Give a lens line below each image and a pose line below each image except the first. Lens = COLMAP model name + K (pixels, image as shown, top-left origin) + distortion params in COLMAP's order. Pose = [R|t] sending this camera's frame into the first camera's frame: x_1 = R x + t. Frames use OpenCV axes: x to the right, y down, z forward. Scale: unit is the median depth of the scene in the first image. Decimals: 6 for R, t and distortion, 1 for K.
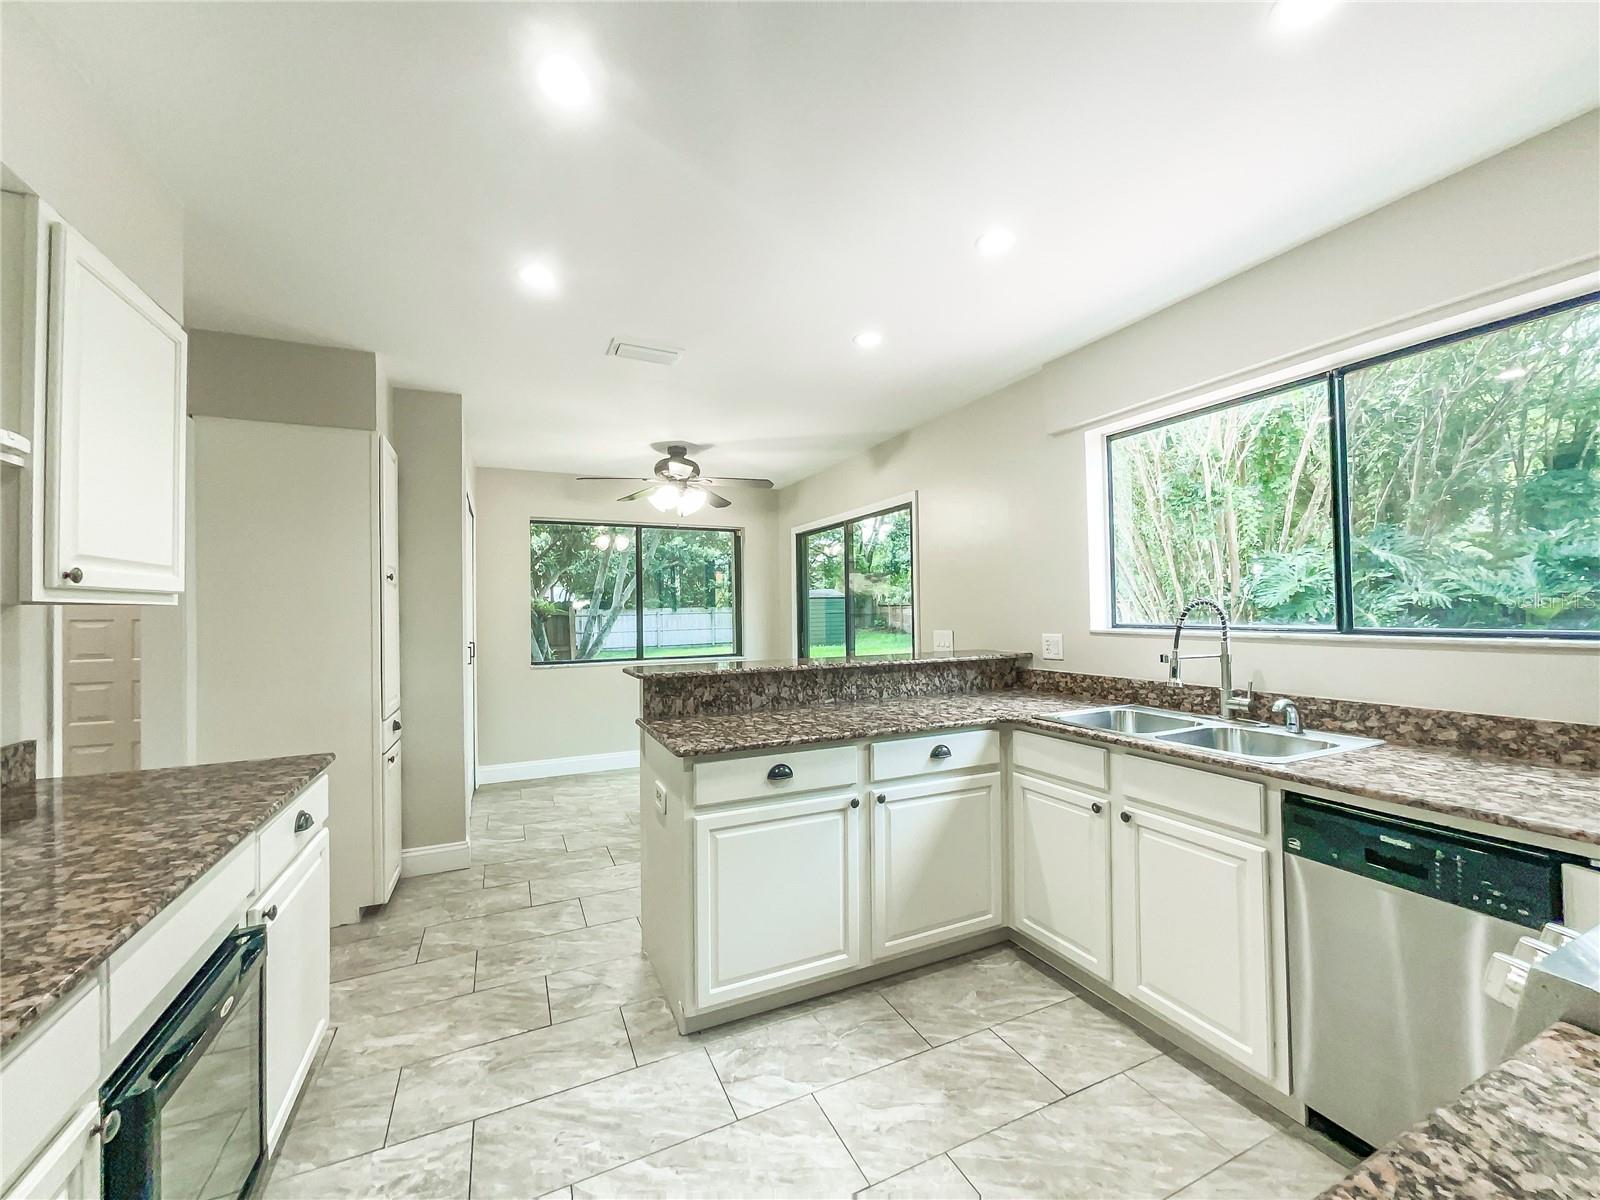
lens RADIAL K [[632.1, 0, 807.3], [0, 632.1, 600.4], [0, 0, 1]] dist [0.026007, -0.011608]
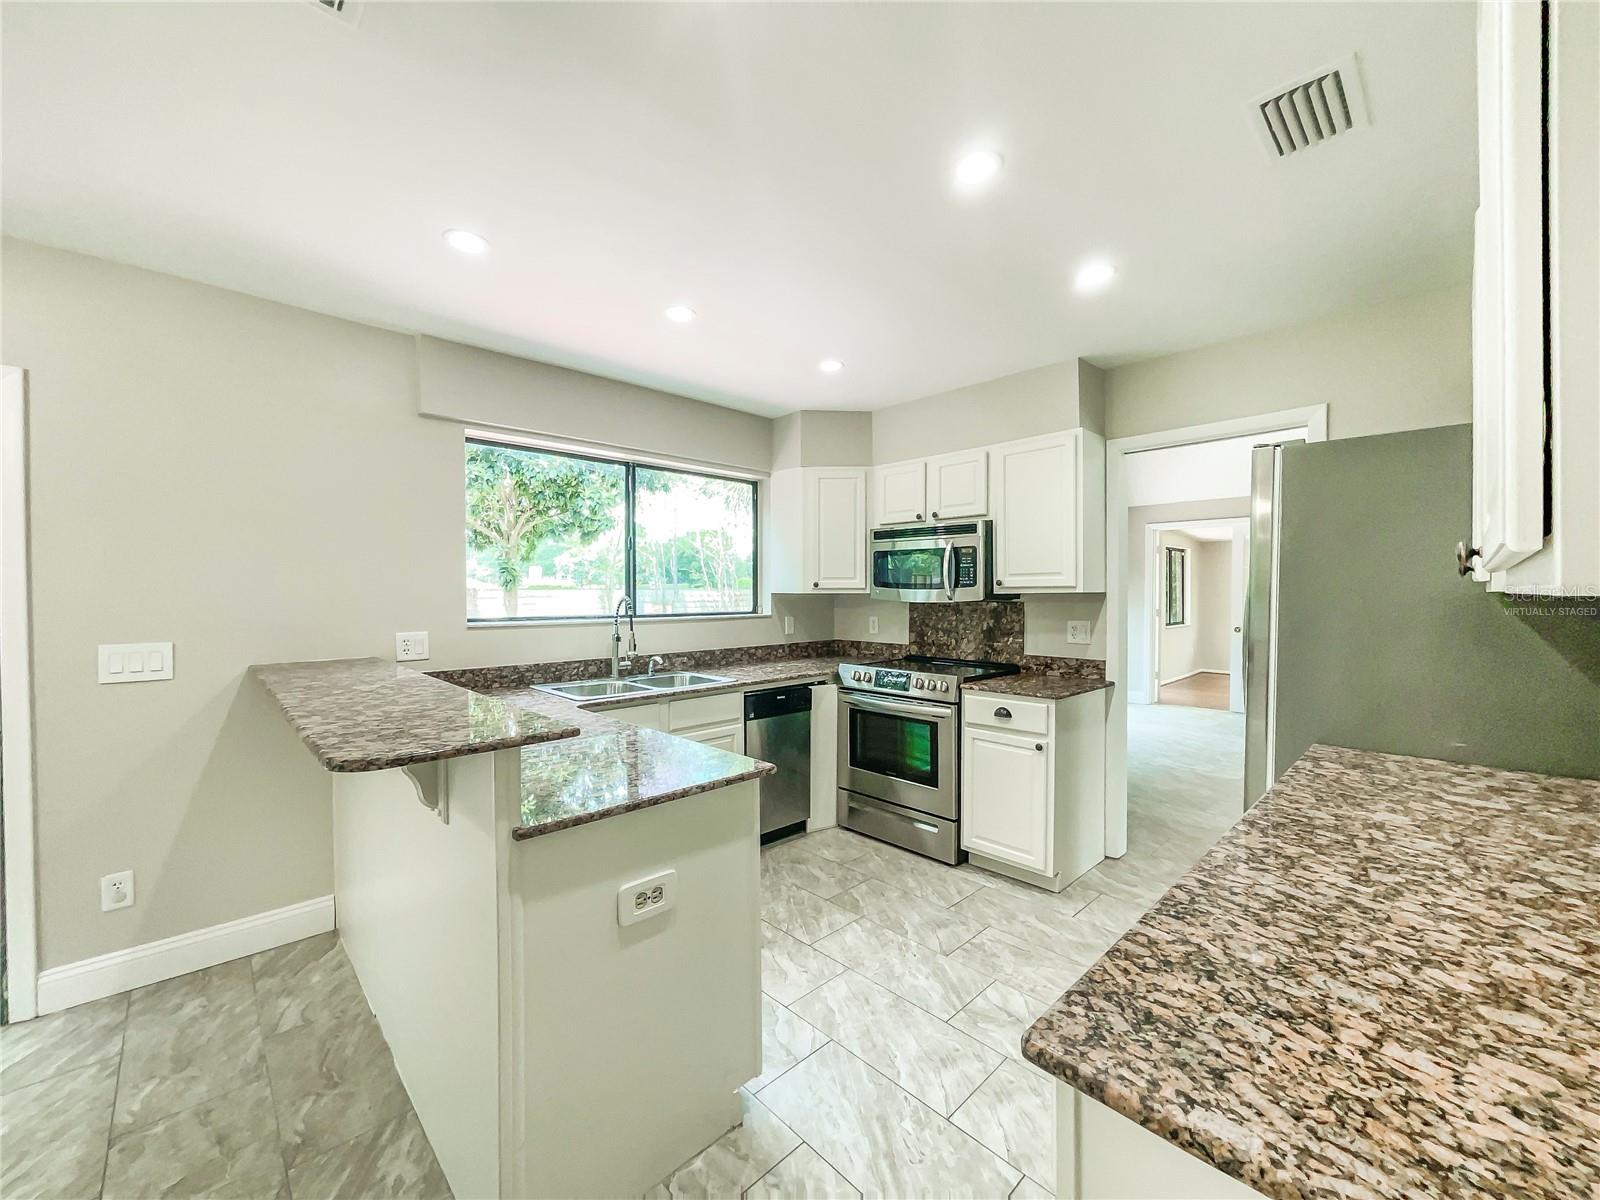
lens RADIAL K [[632.1, 0, 807.3], [0, 632.1, 600.4], [0, 0, 1]] dist [0.026007, -0.011608]
pose [[-0.321378, 0.005075, 0.946937, -1.296018], [-0.009946, 0.999912, -0.008734, 0.021802], [-0.946899, -0.012225, -0.321299, 1.539841]]
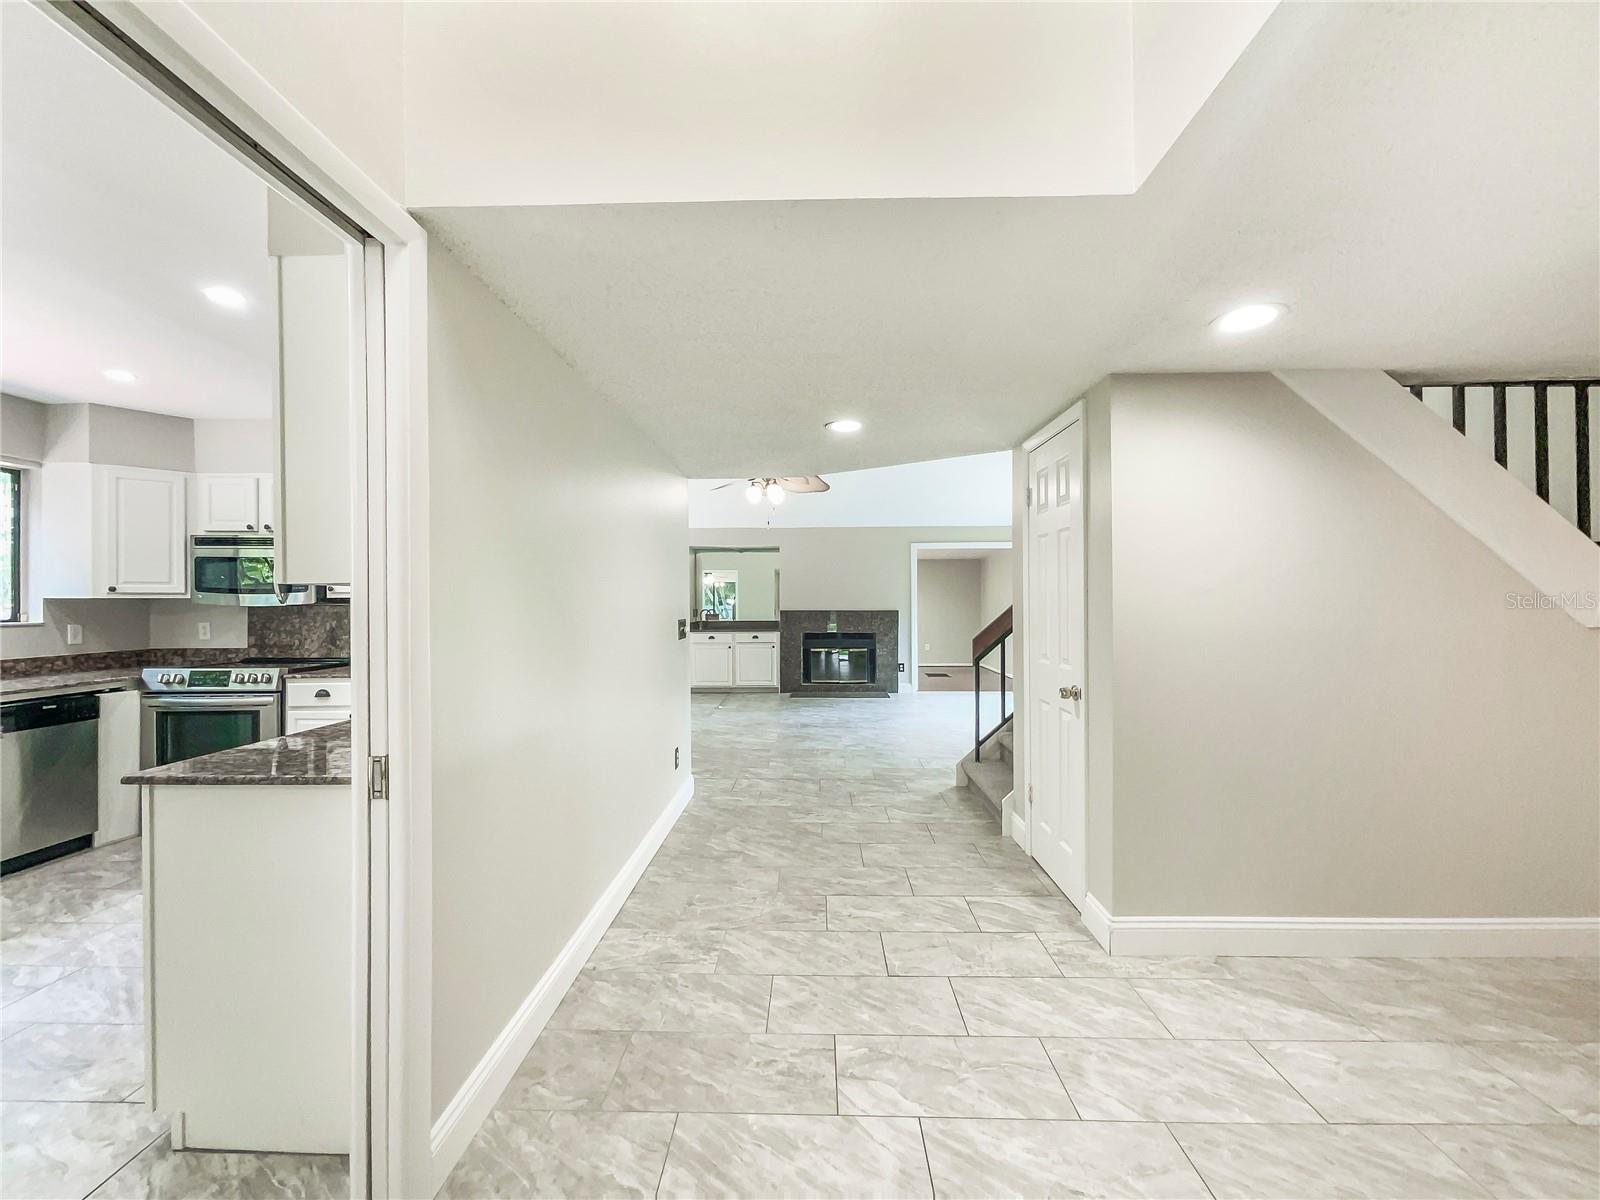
lens RADIAL K [[632.1, 0, 807.3], [0, 632.1, 600.4], [0, 0, 1]] dist [0.026007, -0.011608]
pose [[-0.892032, 0.023938, 0.451337, -2.340224], [0.013067, 0.999545, -0.027186, 0.078855], [-0.451782, -0.018353, -0.891939, 1.671210]]
